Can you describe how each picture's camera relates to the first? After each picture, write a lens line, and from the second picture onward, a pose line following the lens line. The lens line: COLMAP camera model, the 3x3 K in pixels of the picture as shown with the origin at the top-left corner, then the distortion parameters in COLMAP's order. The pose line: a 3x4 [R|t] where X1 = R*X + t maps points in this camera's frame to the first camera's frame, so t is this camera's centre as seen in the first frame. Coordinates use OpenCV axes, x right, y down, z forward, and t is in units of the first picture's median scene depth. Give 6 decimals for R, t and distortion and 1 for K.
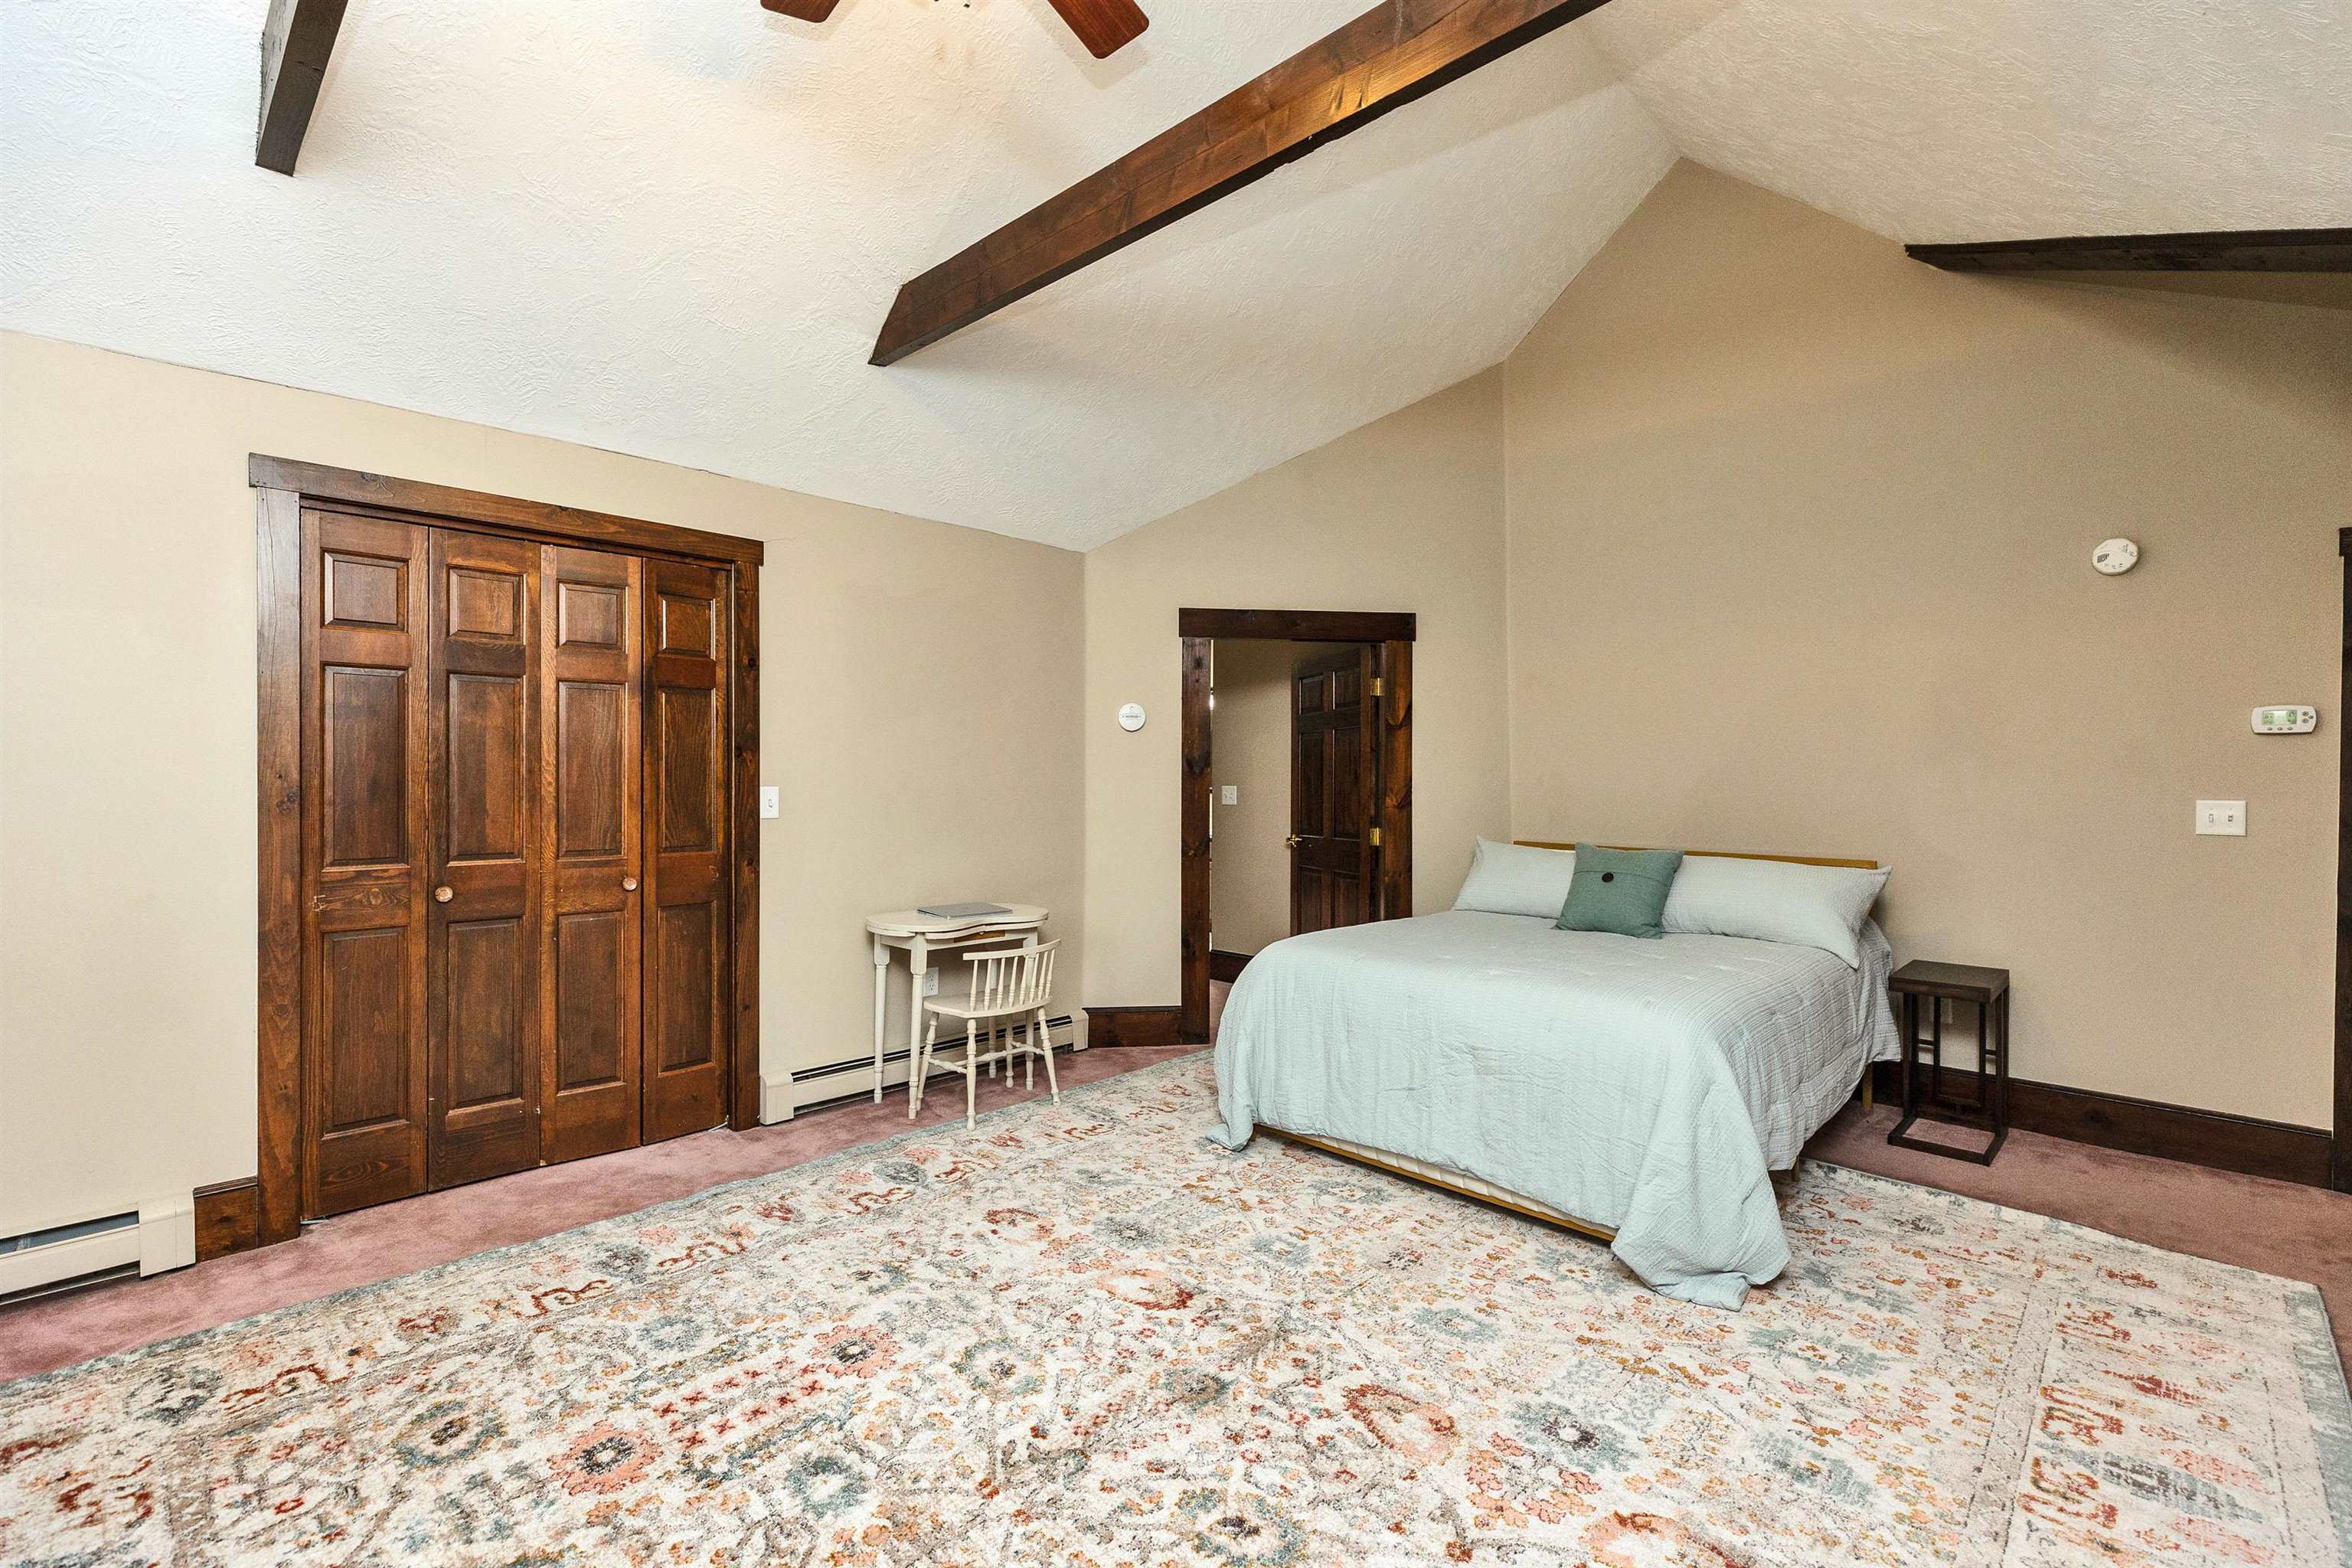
lens RADIAL K [[1069.5, 0, 1183.6], [0, 1069.5, 783.5], [0, 0, 1]] dist [0.007377, -0.001292]
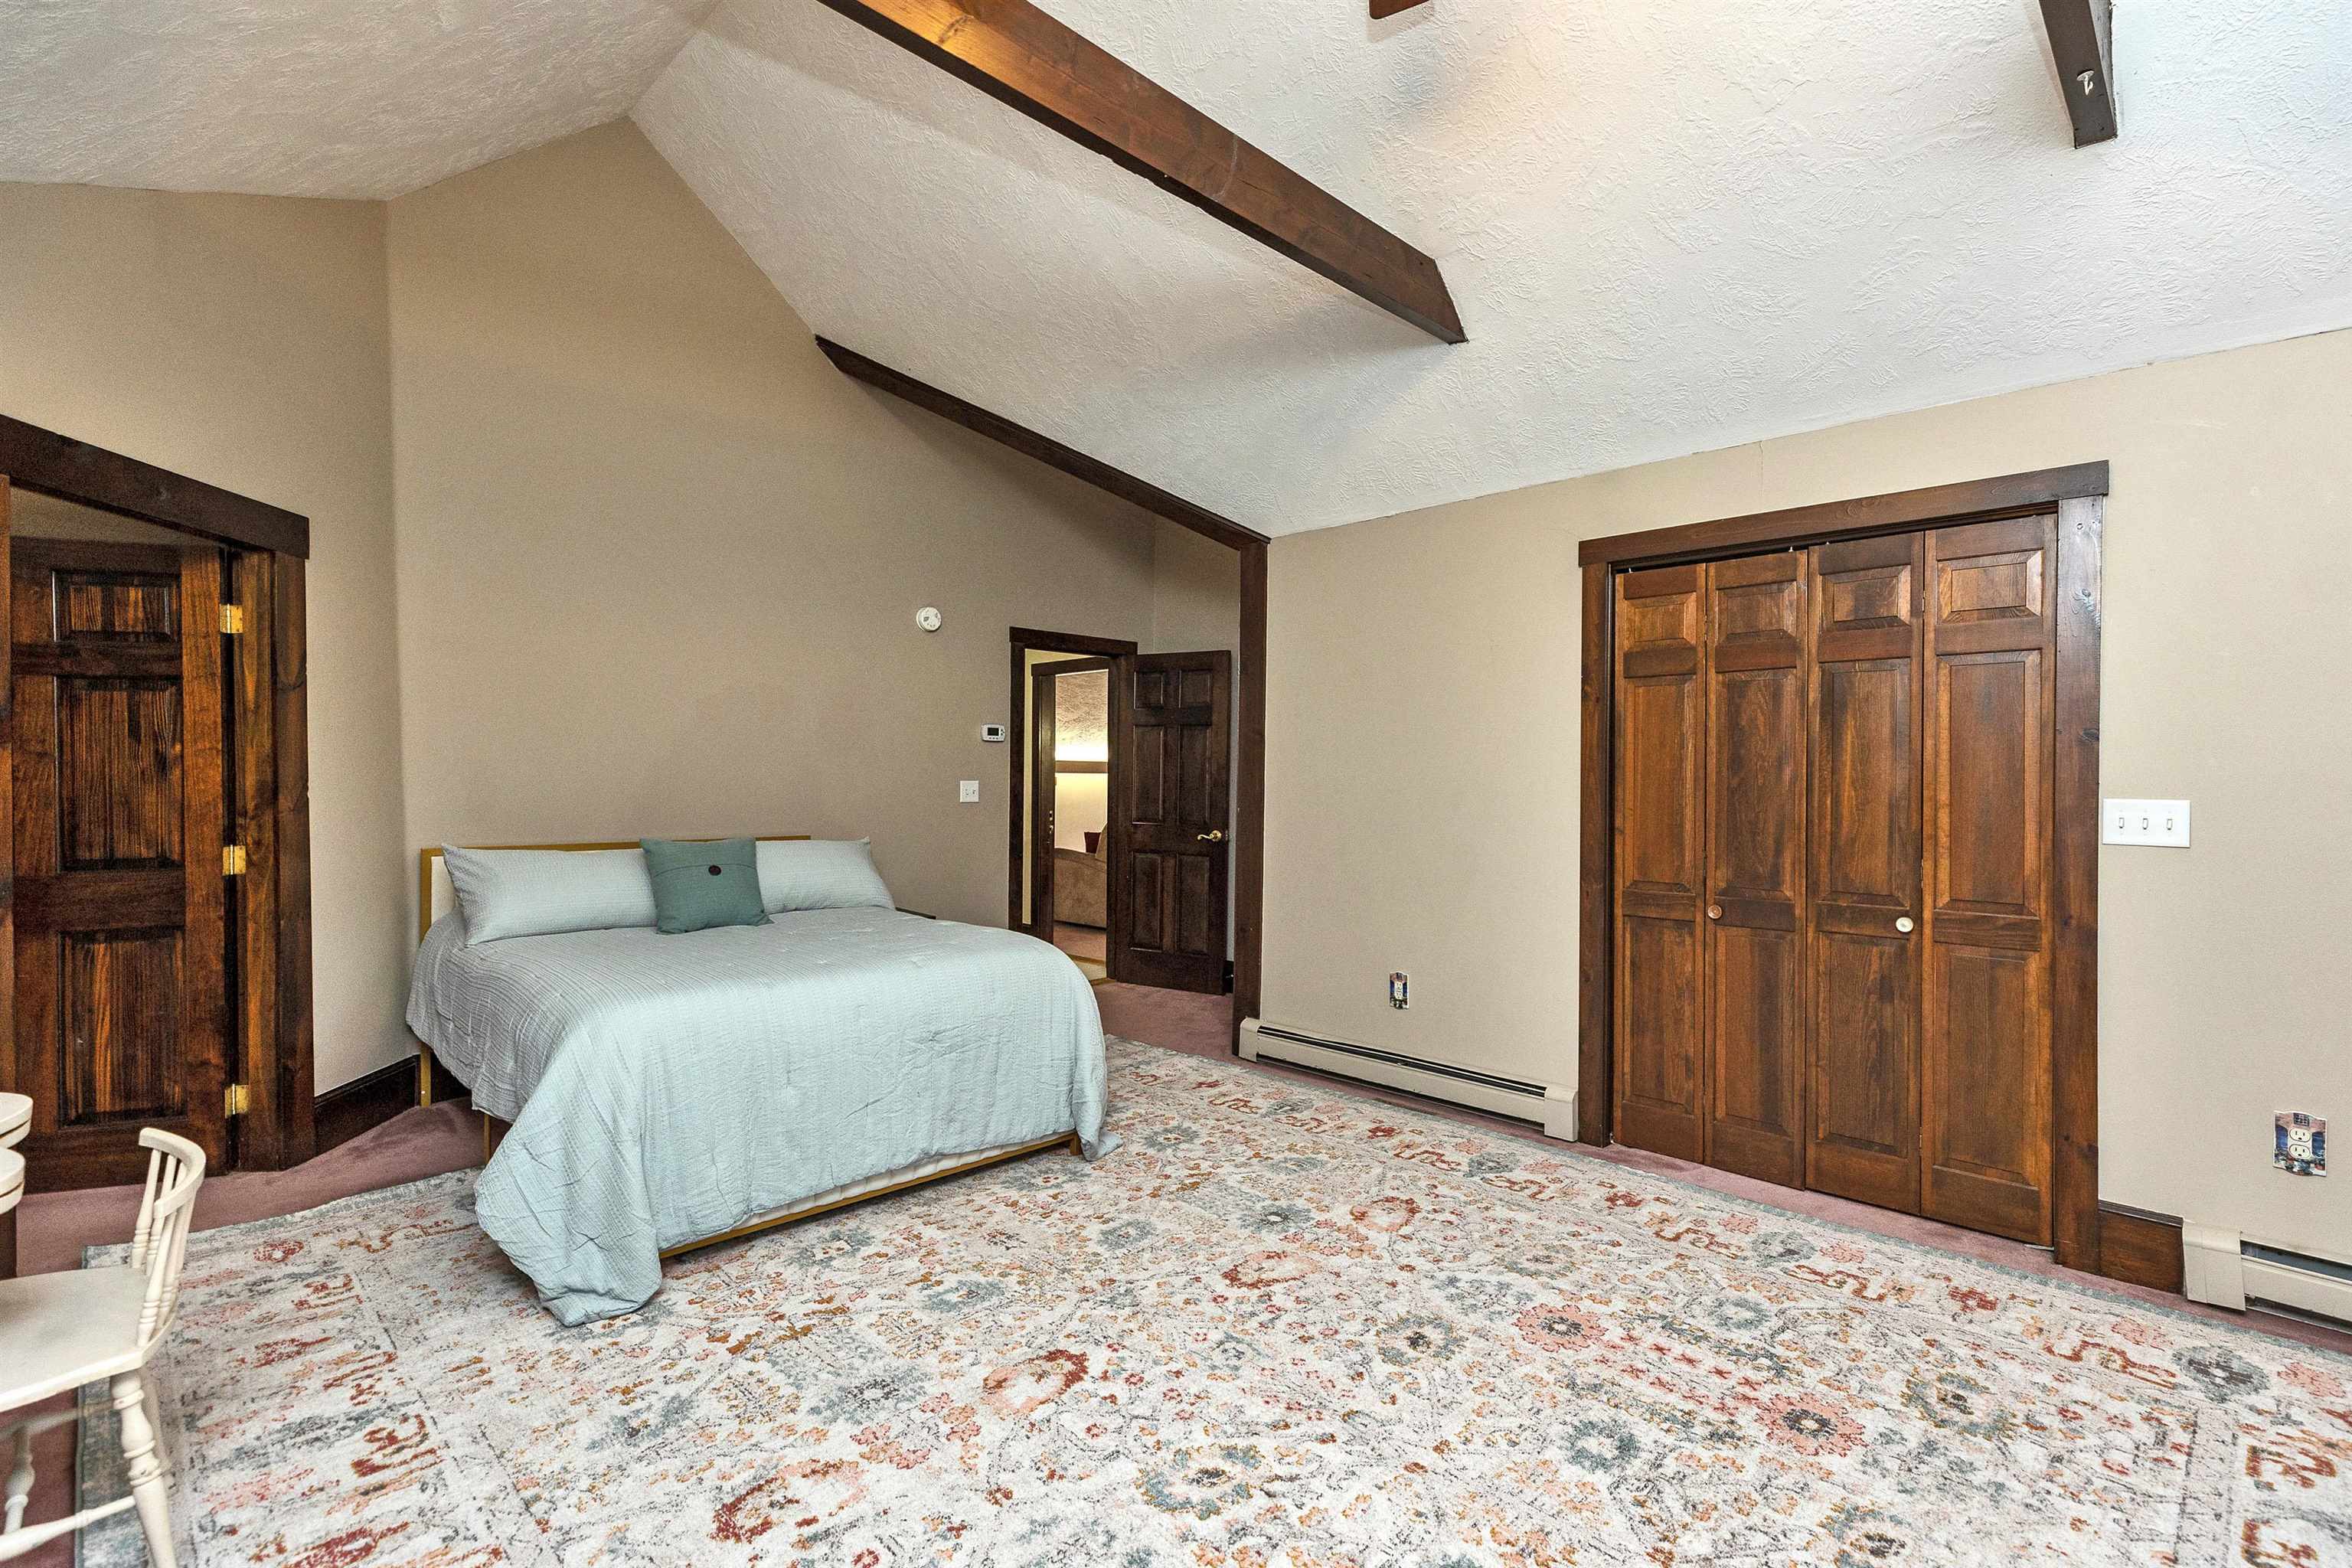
lens RADIAL K [[1069.5, 0, 1182.3], [0, 1069.5, 779.9], [0, 0, 1]] dist [0.007377, -0.001292]
pose [[0.015218, -0.013657, 0.999791, -0.797607], [-0.000504, 0.999906, 0.013666, -0.010407], [-0.999884, -0.000712, 0.015210, 0.800414]]
